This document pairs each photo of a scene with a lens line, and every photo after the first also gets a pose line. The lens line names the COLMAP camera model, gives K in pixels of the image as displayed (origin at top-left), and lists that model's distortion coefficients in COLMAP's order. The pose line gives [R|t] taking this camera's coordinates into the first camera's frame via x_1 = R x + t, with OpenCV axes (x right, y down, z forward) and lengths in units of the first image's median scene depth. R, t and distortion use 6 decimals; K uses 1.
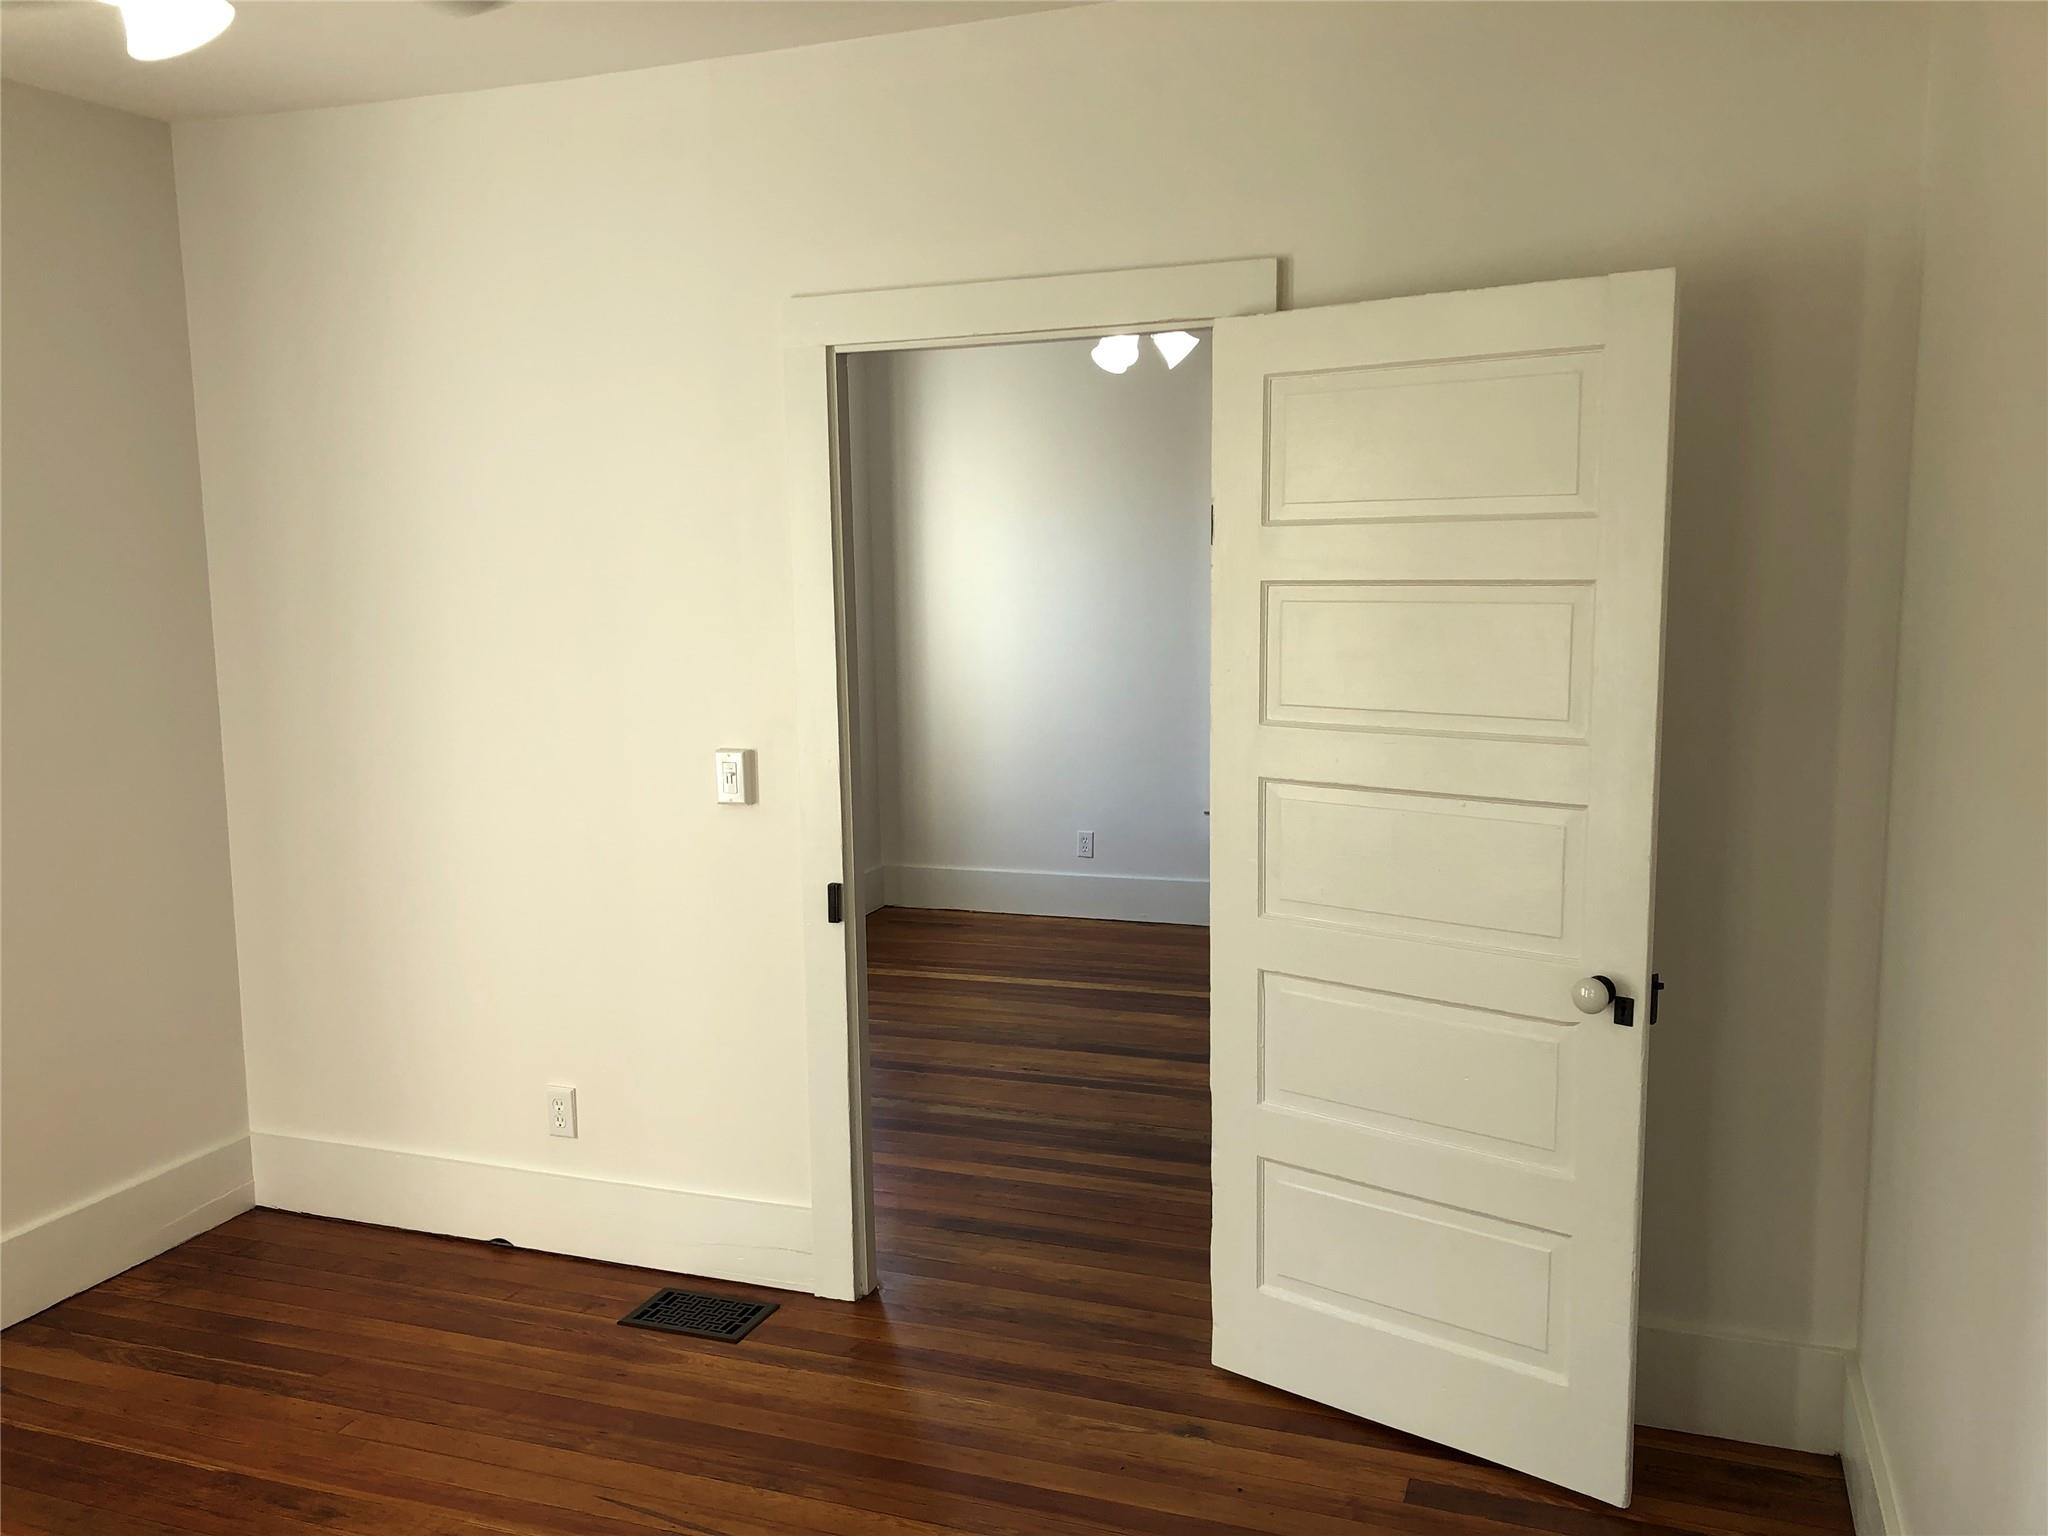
lens RADIAL K [[1682.2, 0, 1024.0], [0, 1682.2, 768.0], [0, 0, 1]] dist [0.031277, -0.005758]
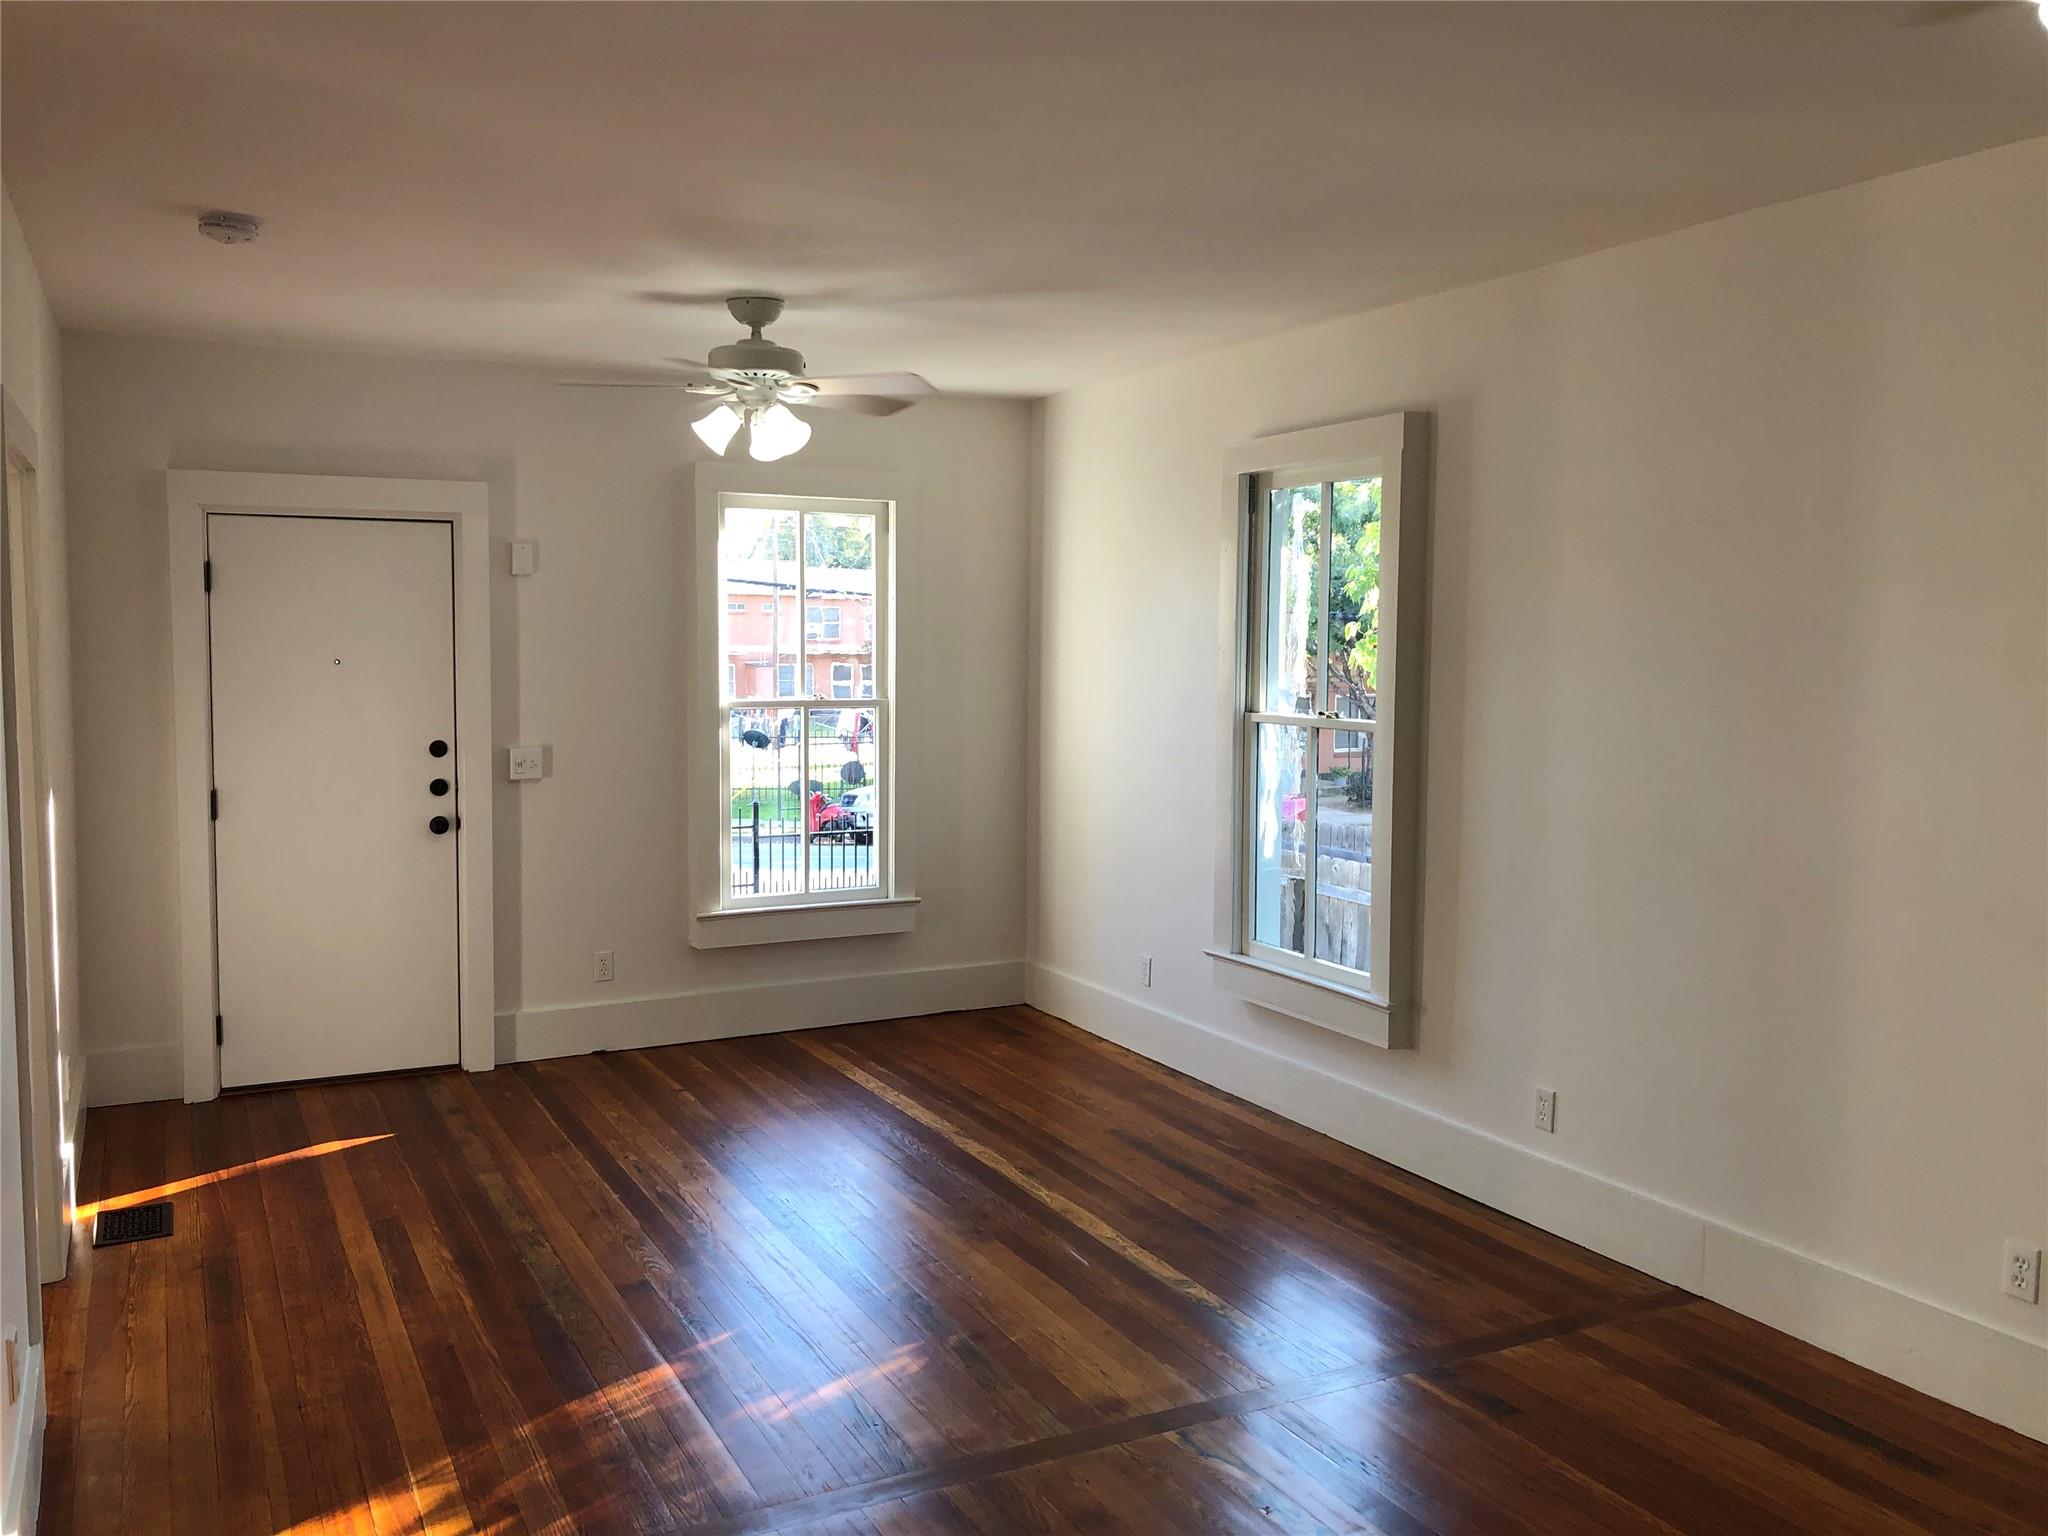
lens RADIAL K [[1682.2, 0, 1024.0], [0, 1682.2, 768.0], [0, 0, 1]] dist [0.031277, -0.005758]
pose [[0.739842, 0.079267, -0.668095, 0.880883], [-0.108648, 0.994077, -0.002372, -0.082746], [0.663950, 0.074342, 0.744072, 0.428469]]
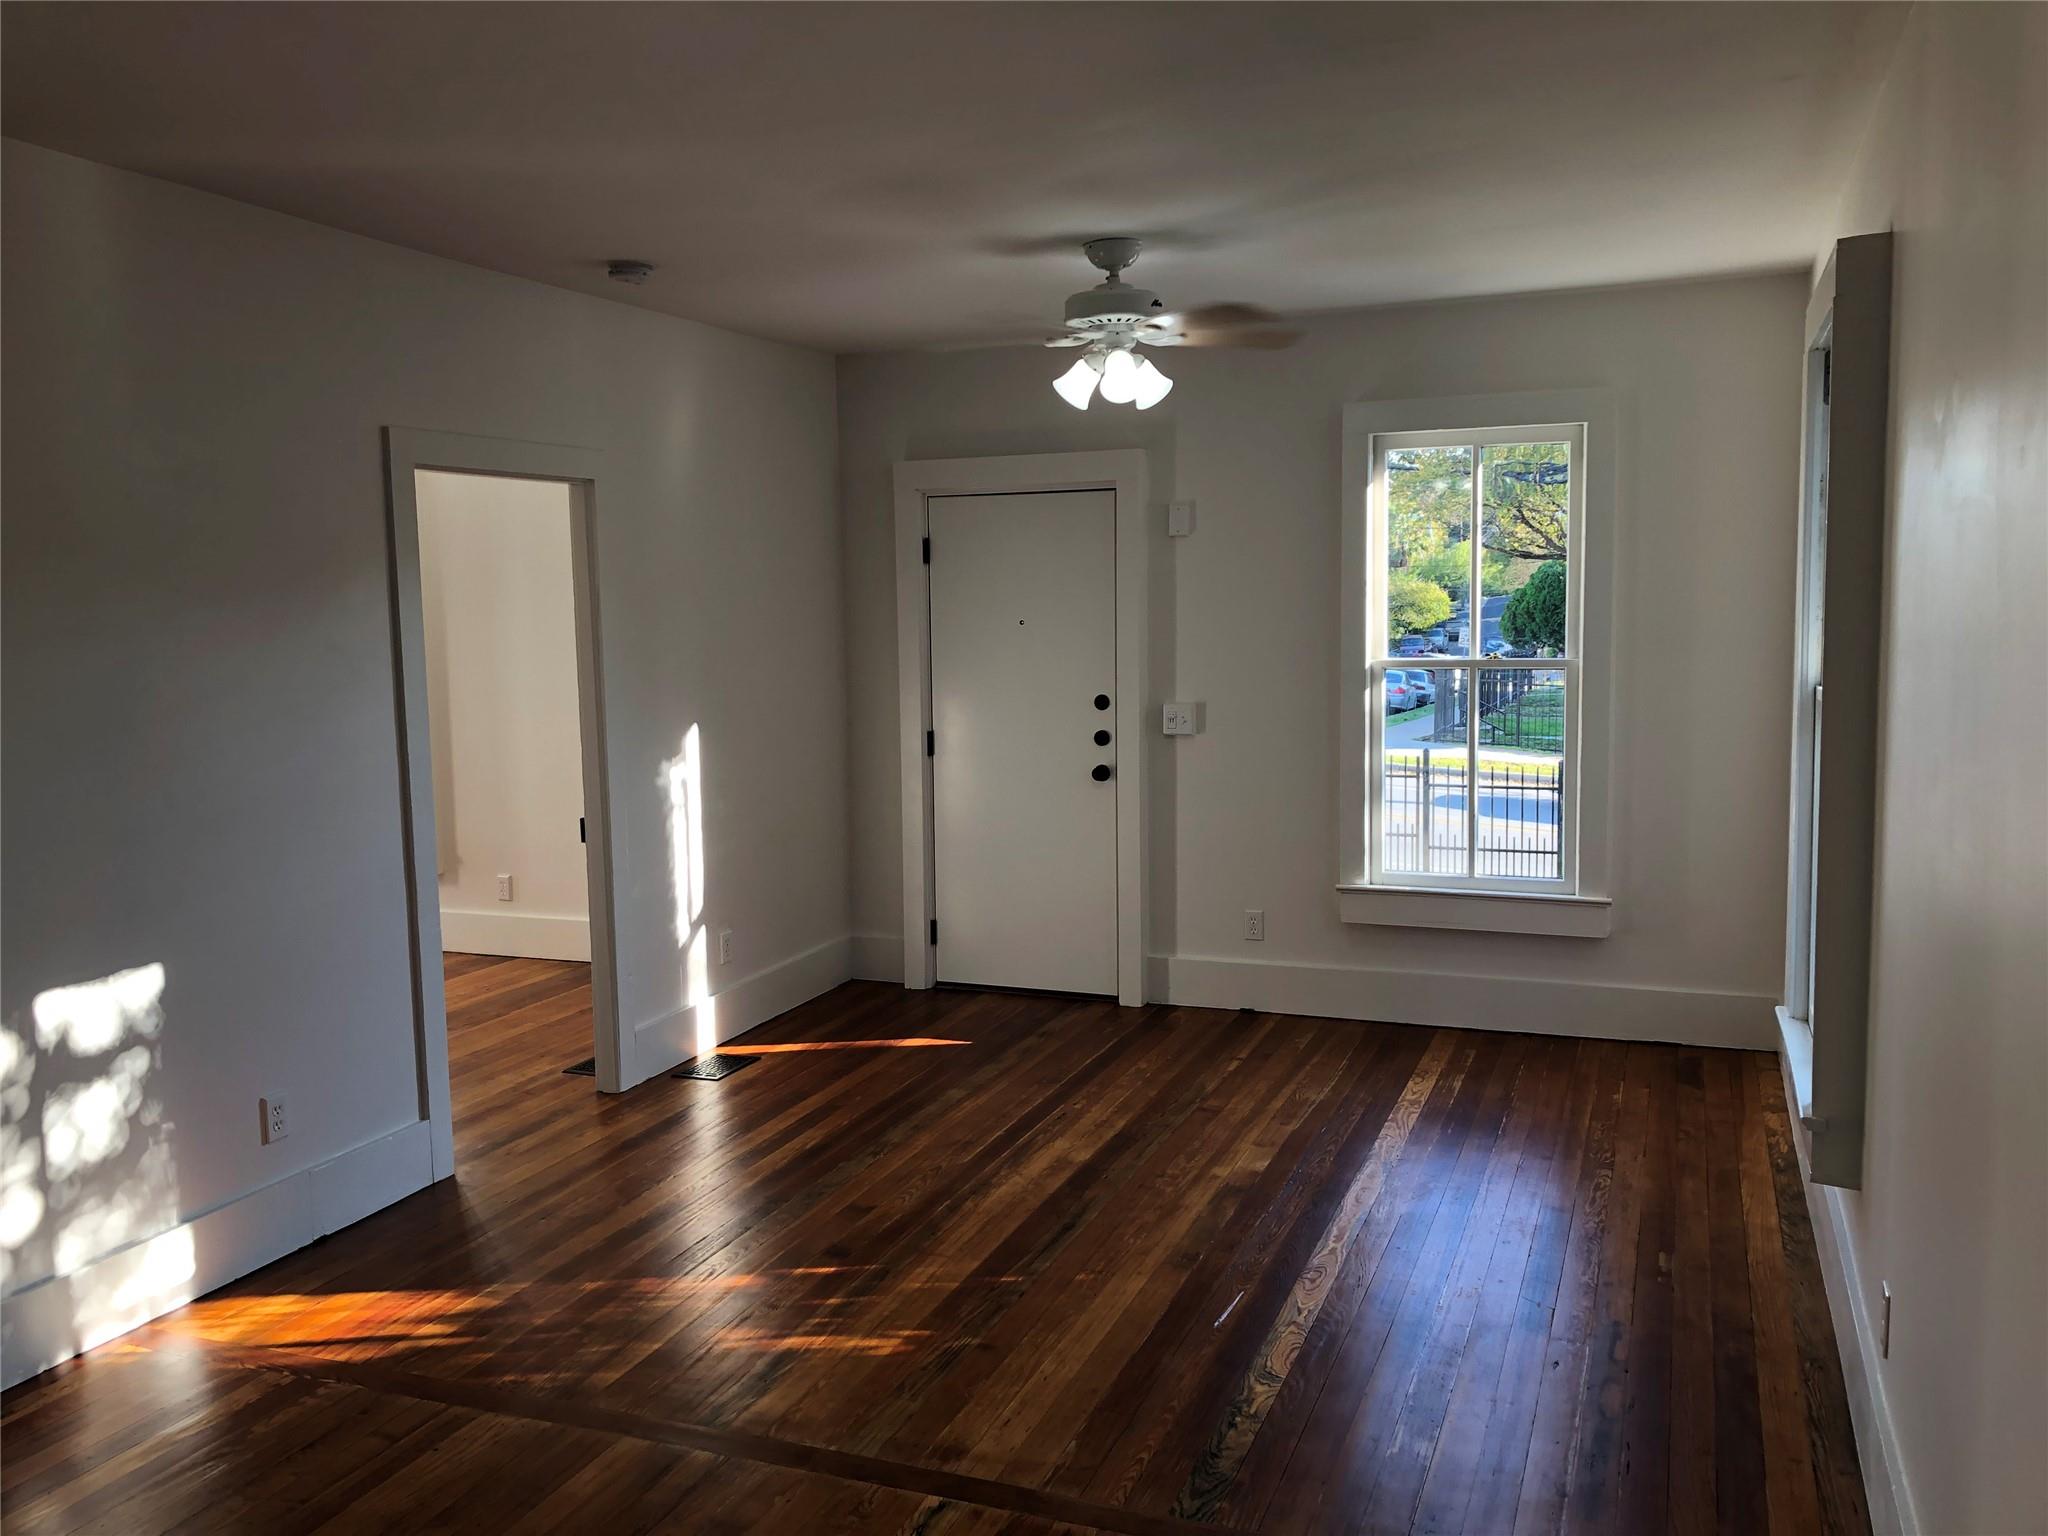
lens RADIAL K [[1693.5, 0, 1024.0], [0, 1693.5, 768.0], [0, 0, 1]] dist [0.279756, -0.806251]
pose [[-0.013095, 0.124416, -0.992144, 1.081944], [-0.113726, 0.985605, 0.125097, -0.165824], [0.993426, 0.114471, 0.001243, 1.029329]]
